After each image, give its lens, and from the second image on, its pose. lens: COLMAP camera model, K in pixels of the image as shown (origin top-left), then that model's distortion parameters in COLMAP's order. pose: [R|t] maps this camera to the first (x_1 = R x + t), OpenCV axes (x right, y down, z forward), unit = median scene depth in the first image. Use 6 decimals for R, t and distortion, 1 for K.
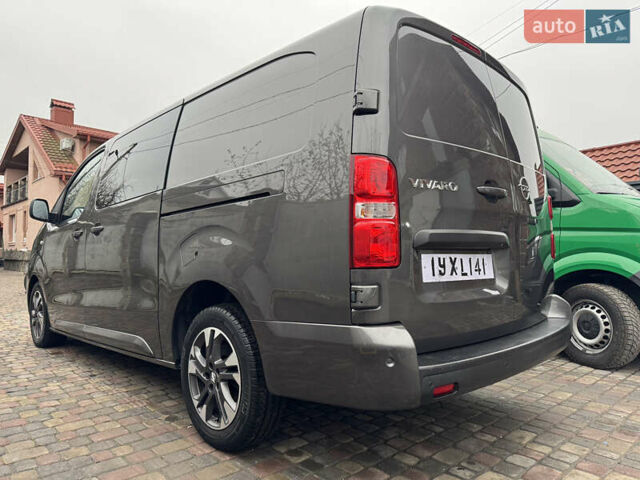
lens RADIAL K [[453.3, 0, 320.0], [0, 453.3, 240.0], [0, 0, 1]] dist [0.005728, -0.001551]
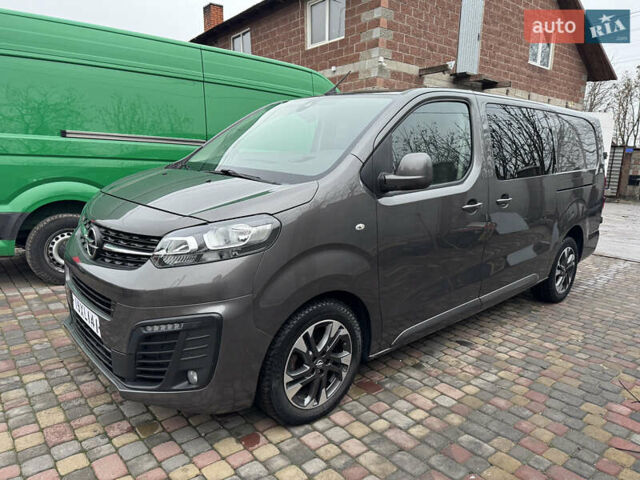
lens RADIAL K [[450.3, 0, 319.2], [0, 450.3, 241.3], [0, 0, 1]] dist [0.029784, -0.028282]
pose [[0.038840, -0.190612, 0.980897, -2.297809], [-0.069905, 0.978714, 0.192956, -0.150622], [-0.996797, -0.076064, 0.024688, 2.085859]]
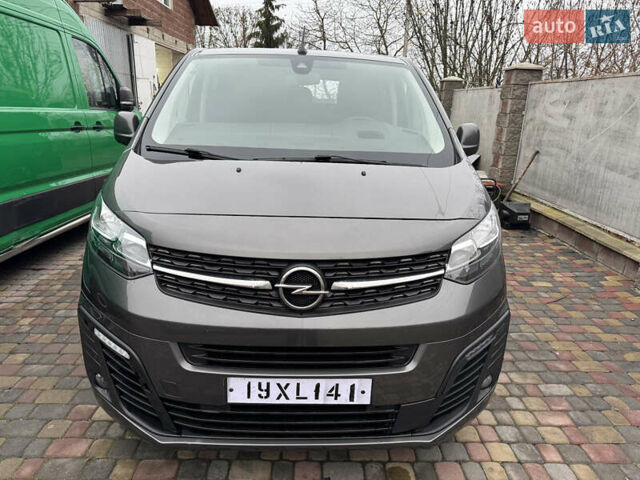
lens RADIAL K [[450.3, 0, 319.2], [0, 450.3, 241.3], [0, 0, 1]] dist [0.029784, -0.028282]
pose [[-0.747588, -0.211044, 0.629740, -1.718287], [-0.045796, 0.962295, 0.268126, -0.170218], [-0.662582, 0.171608, -0.729065, 3.150528]]
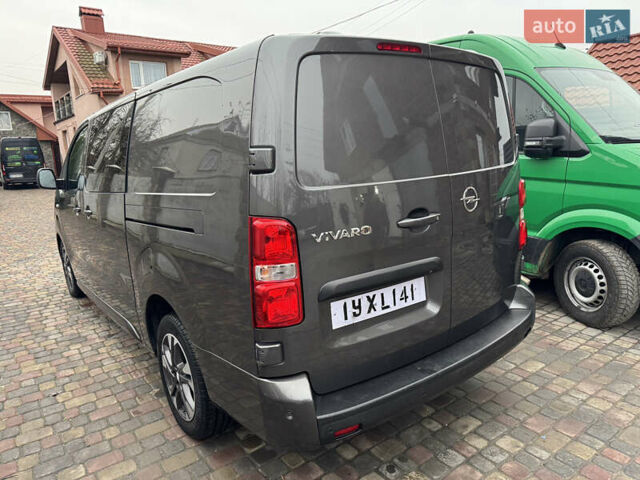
lens RADIAL K [[451.4, 0, 317.4], [0, 451.4, 239.7], [0, 0, 1]] dist [0.021892, -0.018612]
pose [[0.992216, -0.021369, -0.122683, 0.251618], [0.049327, 0.972027, 0.229630, -0.267244], [0.114345, -0.233894, 0.965515, 0.035805]]
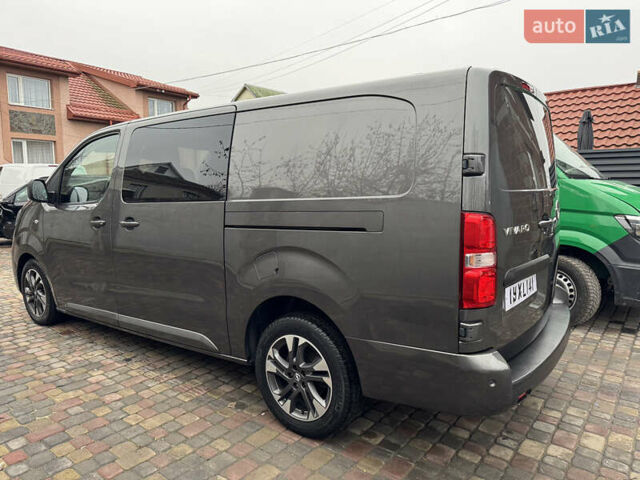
lens RADIAL K [[450.3, 0, 319.2], [0, 450.3, 241.3], [0, 0, 1]] dist [0.029784, -0.028282]
pose [[0.987384, -0.019972, 0.157080, -0.354920], [-0.005608, 0.986980, 0.160744, -0.221843], [-0.158246, -0.159596, 0.974416, -0.065464]]
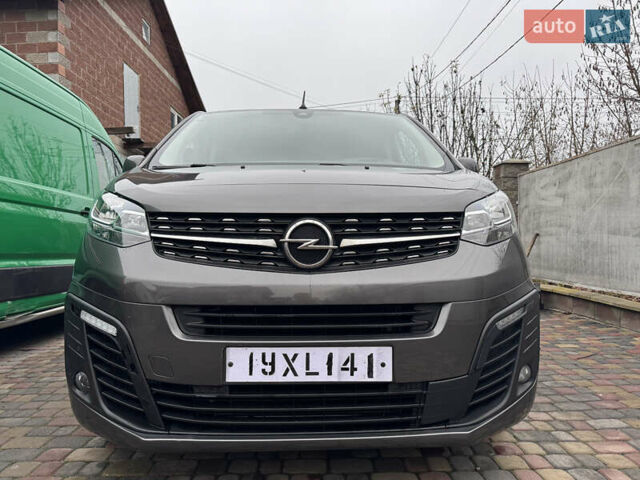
lens RADIAL K [[451.4, 0, 317.4], [0, 451.4, 239.7], [0, 0, 1]] dist [0.021892, -0.018612]
pose [[-0.744106, 0.011460, 0.667963, -1.717154], [-0.009693, 0.999562, -0.027946, 0.111798], [-0.667991, -0.027269, -0.743670, 3.146906]]
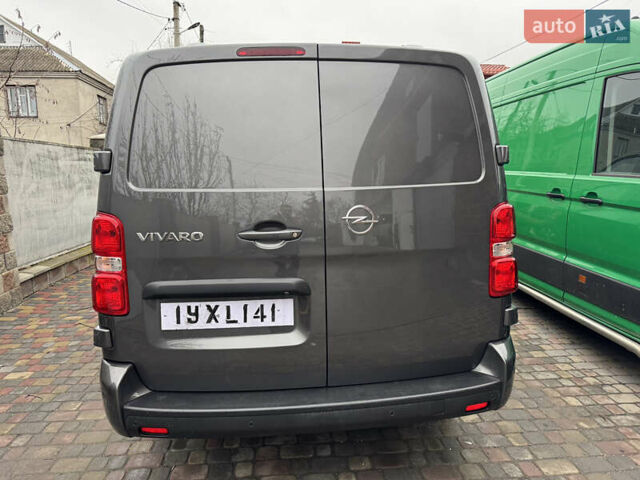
lens RADIAL K [[450.3, 0, 319.2], [0, 450.3, 241.3], [0, 0, 1]] dist [0.029784, -0.028282]
pose [[0.789087, 0.080868, -0.608936, 0.888265], [0.029682, 0.985119, 0.169288, -0.214985], [0.613565, -0.151657, 0.774944, 0.338599]]
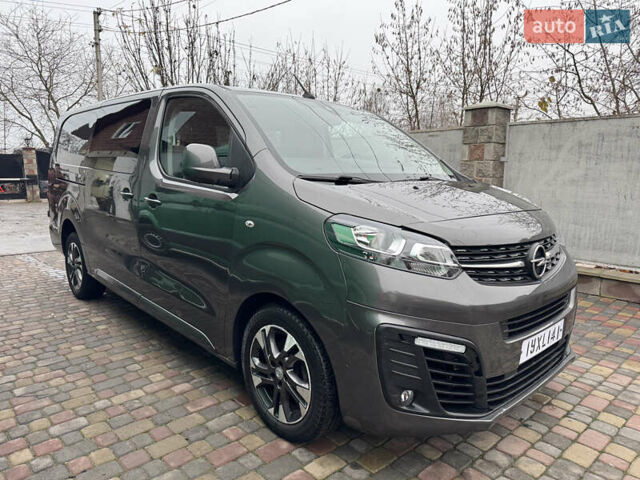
lens RADIAL K [[450.3, 0, 319.2], [0, 450.3, 241.3], [0, 0, 1]] dist [0.029784, -0.028282]
pose [[-0.999898, -0.011310, 0.008699, -0.781191], [-0.010152, 0.992321, 0.123268, -0.062254], [-0.010026, 0.123167, -0.992335, 3.639925]]
